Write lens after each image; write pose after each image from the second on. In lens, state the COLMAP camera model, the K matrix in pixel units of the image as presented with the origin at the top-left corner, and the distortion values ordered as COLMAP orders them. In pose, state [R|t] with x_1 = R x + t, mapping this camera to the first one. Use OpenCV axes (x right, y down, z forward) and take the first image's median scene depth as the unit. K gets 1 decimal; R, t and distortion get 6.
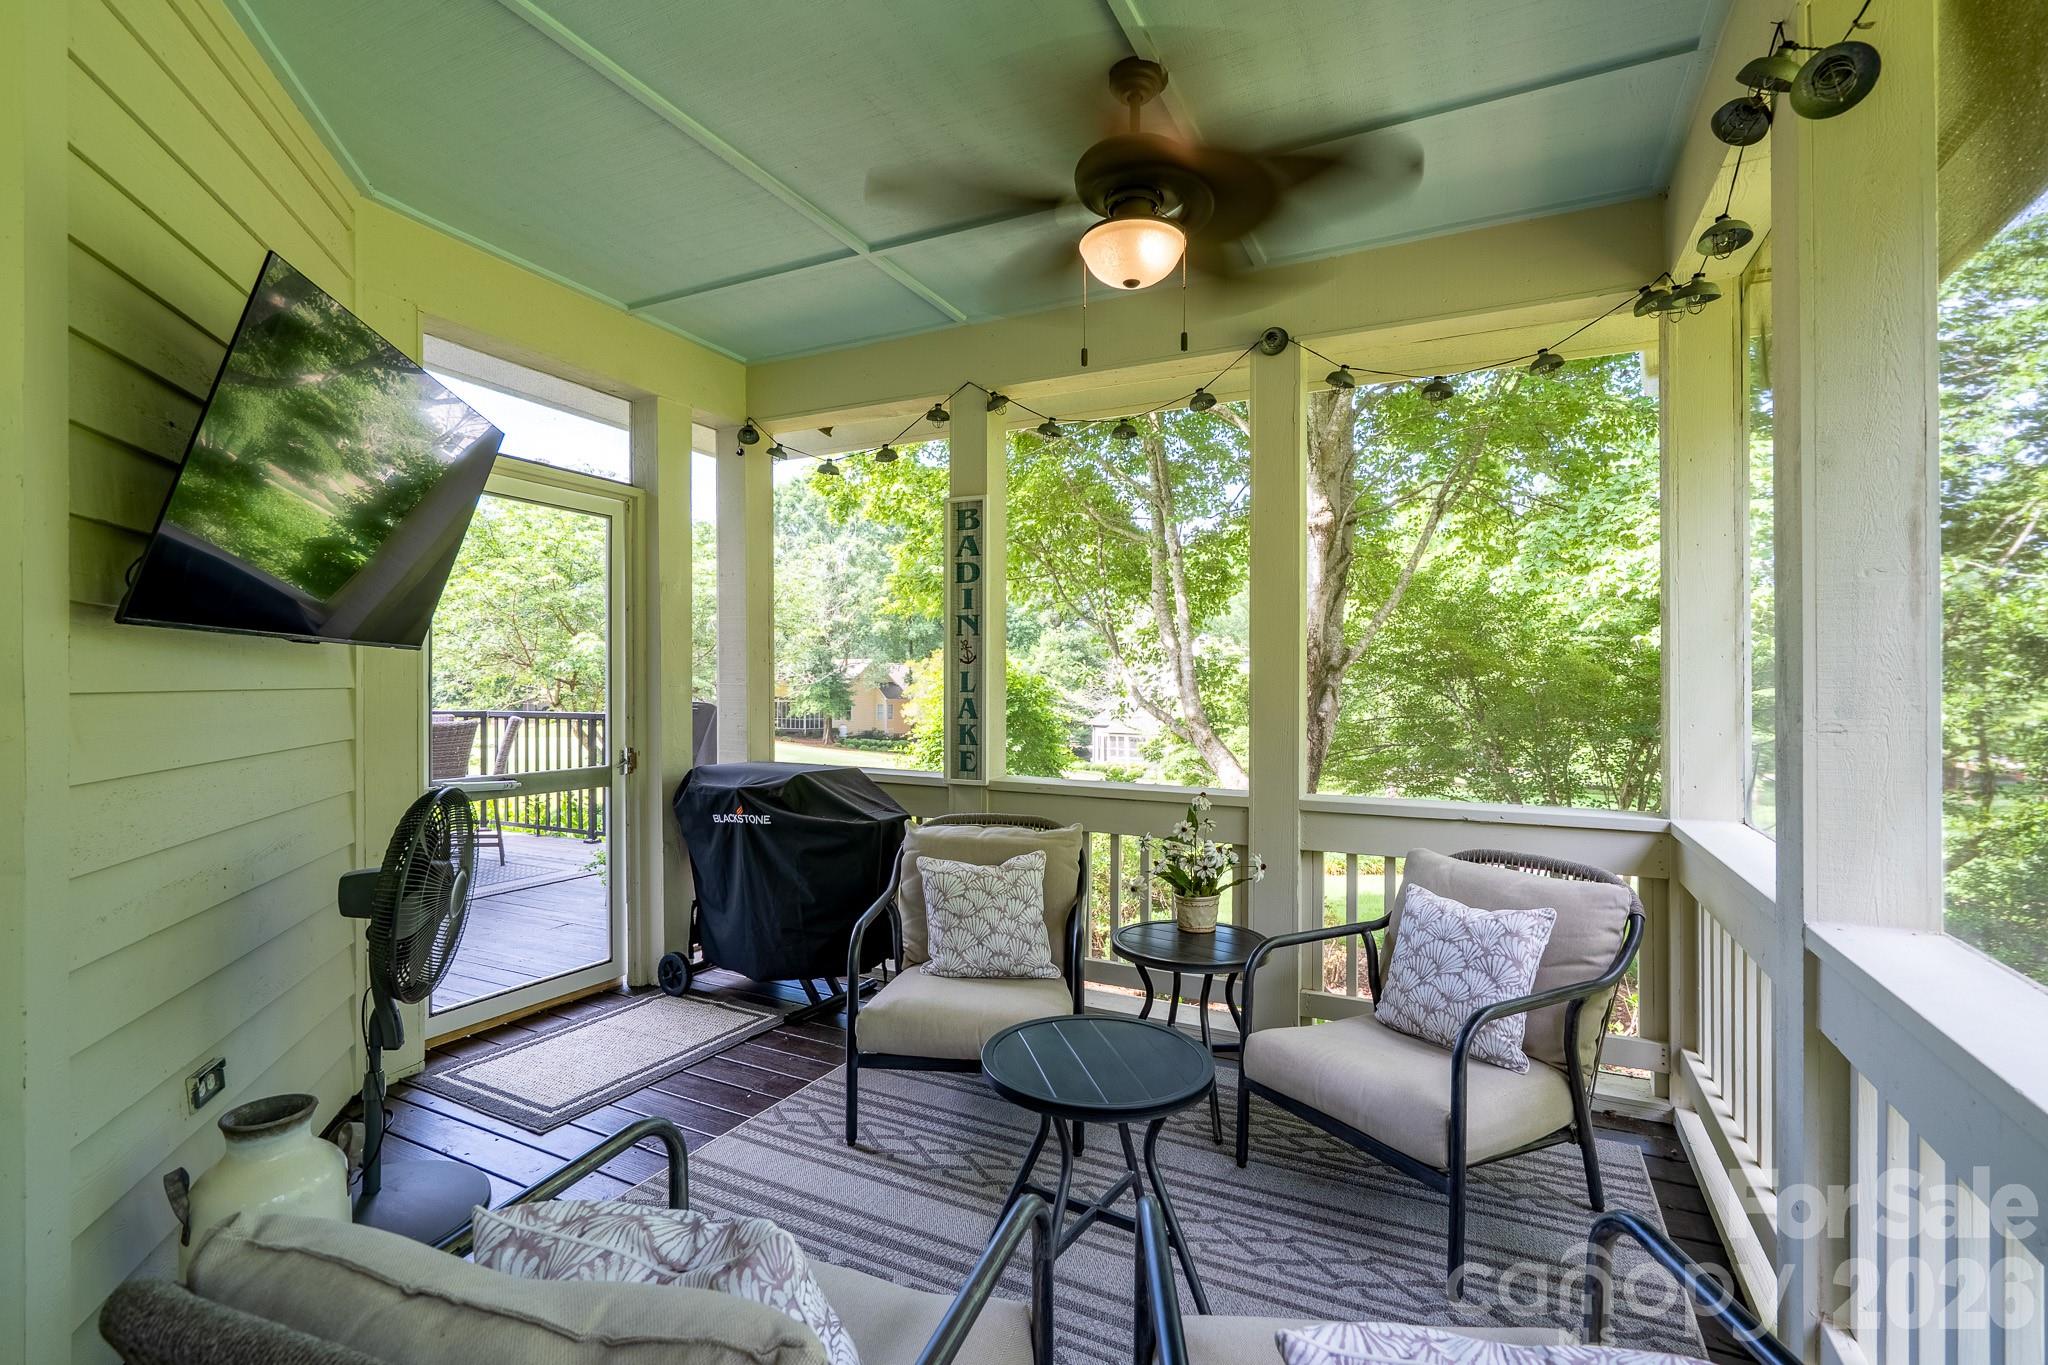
lens RADIAL K [[940.3, 0, 1030.2], [0, 940.3, 686.8], [0, 0, 1]] dist [-0.001012, 0.000708]
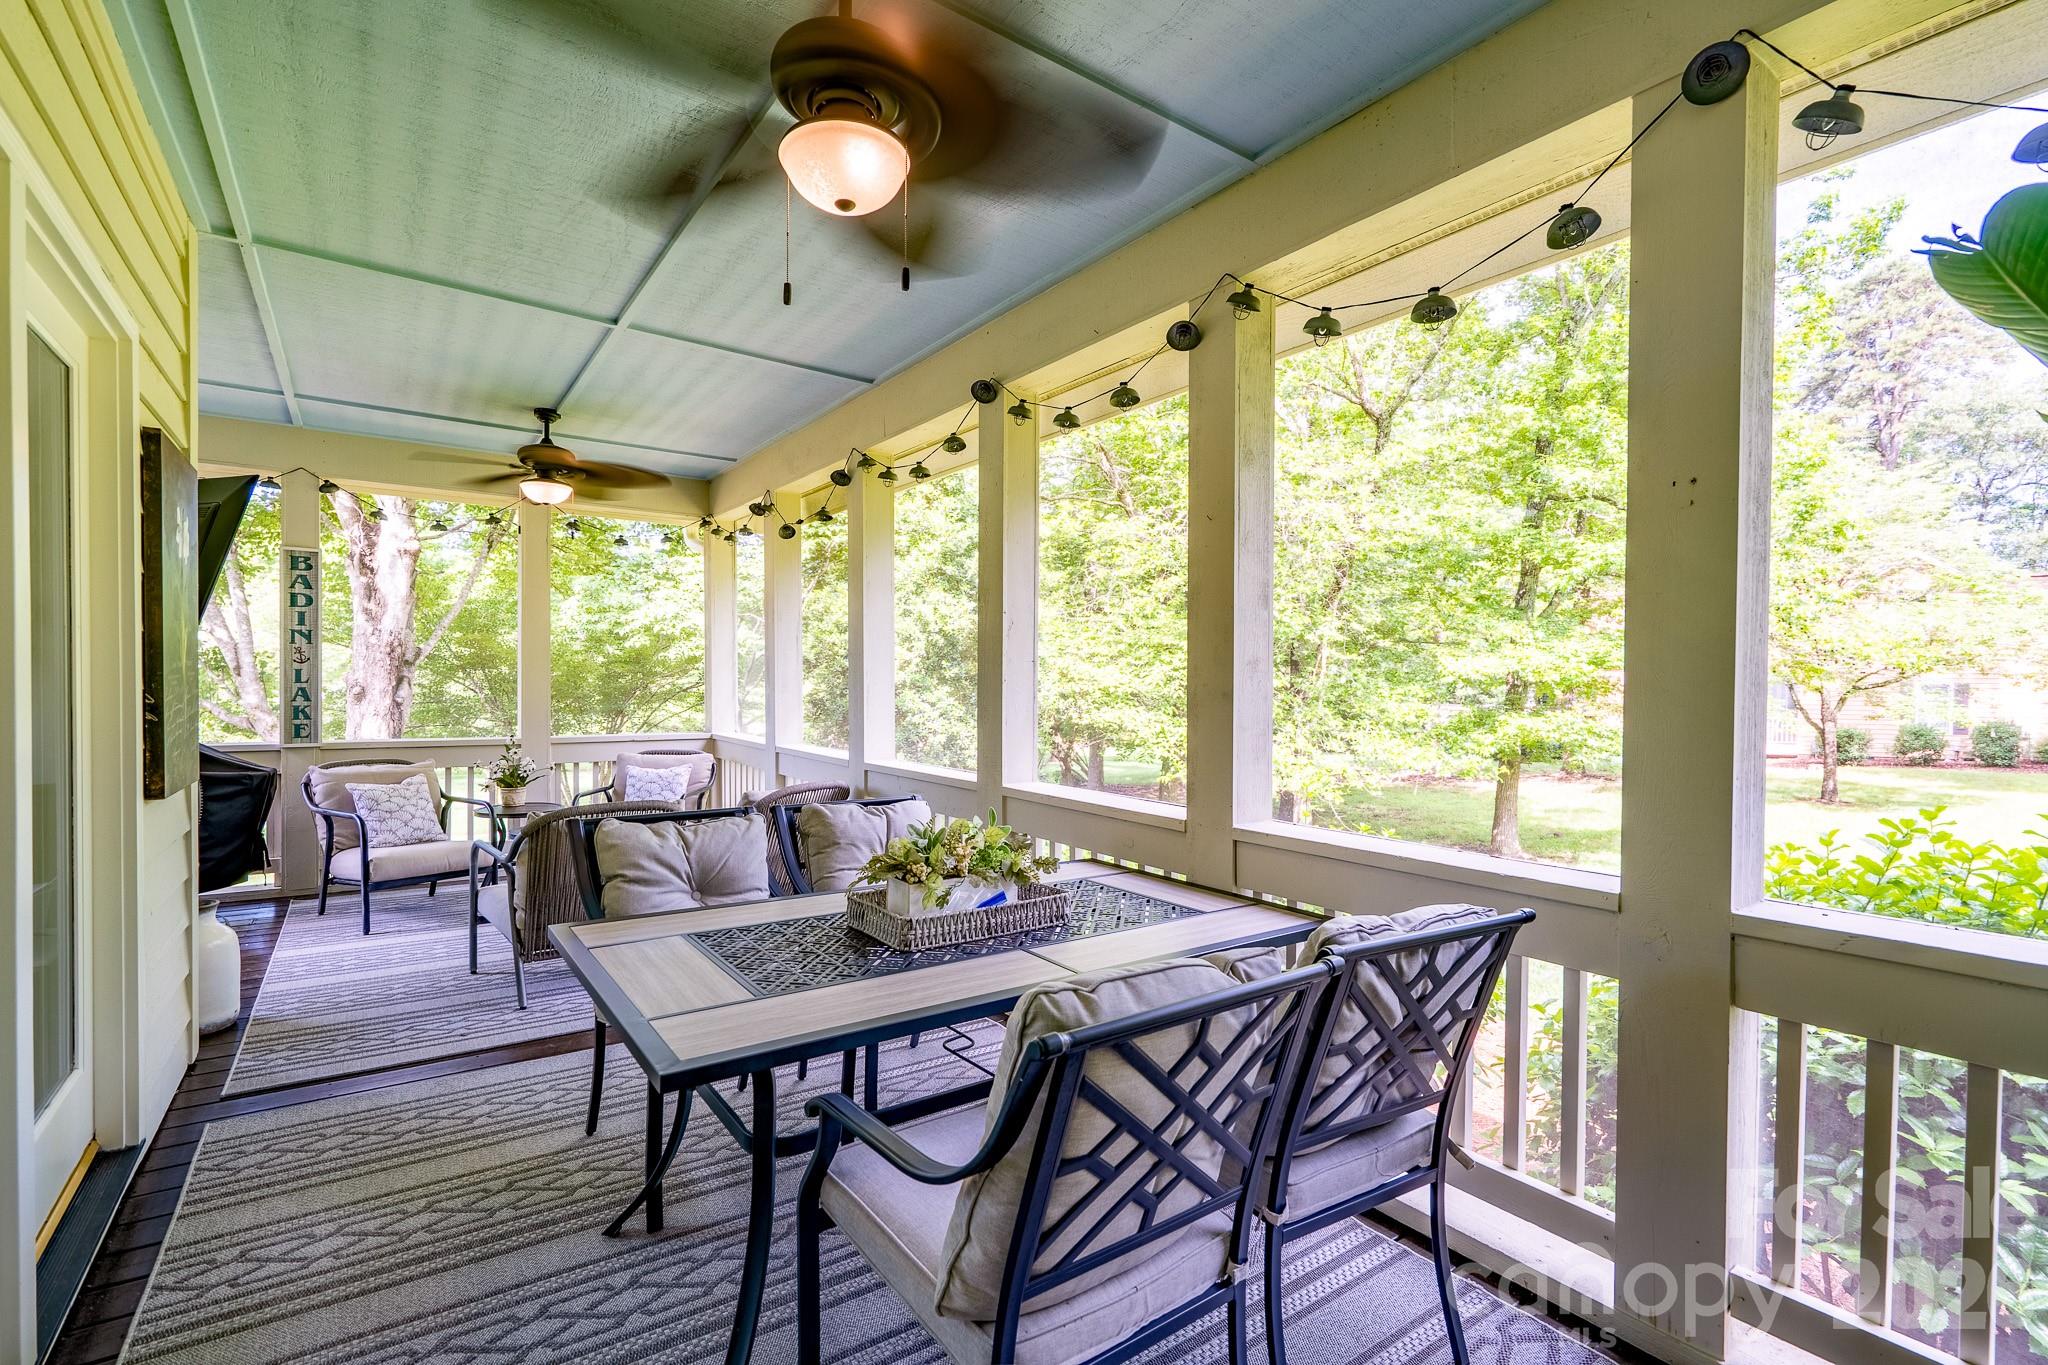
lens RADIAL K [[940.3, 0, 1025.1], [0, 940.3, 683.1], [0, 0, 1]] dist [-0.001012, 0.000708]
pose [[0.477008, -0.005162, 0.878884, -0.855574], [-0.001661, 0.999976, 0.006774, -0.006231], [-0.878897, -0.004691, 0.476988, -0.705675]]
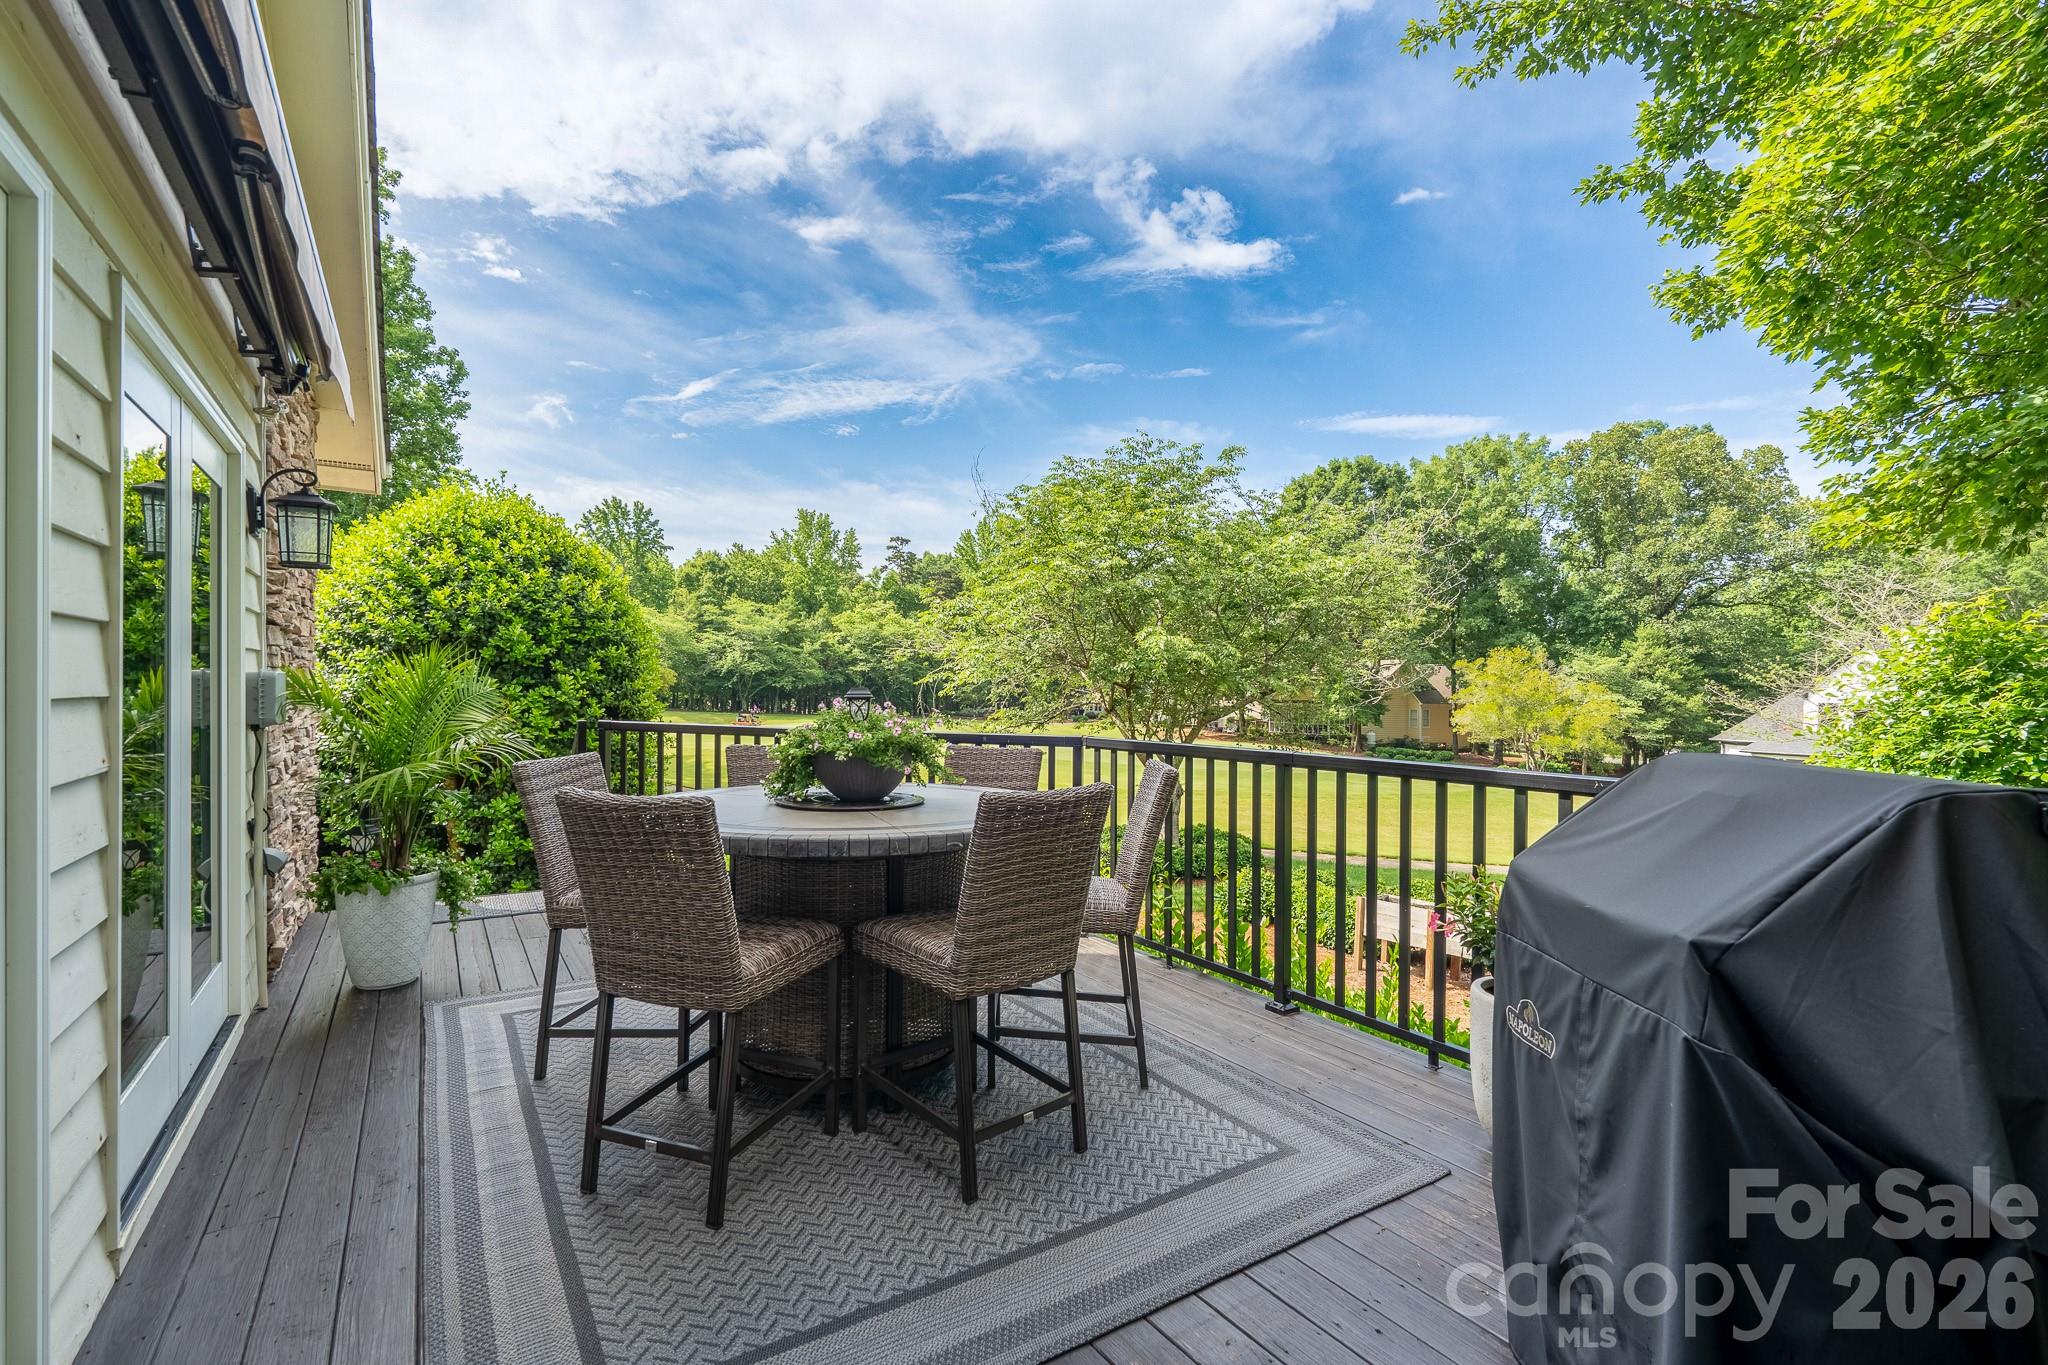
lens RADIAL K [[940.3, 0, 1023.3], [0, 940.3, 686.0], [0, 0, 1]] dist [-0.001012, 0.000708]
pose [[0.859711, 0.003826, -0.510766, -0.029178], [-0.005309, 0.999985, -0.001444, -0.000923], [0.510753, 0.003953, 0.859718, 0.046748]]
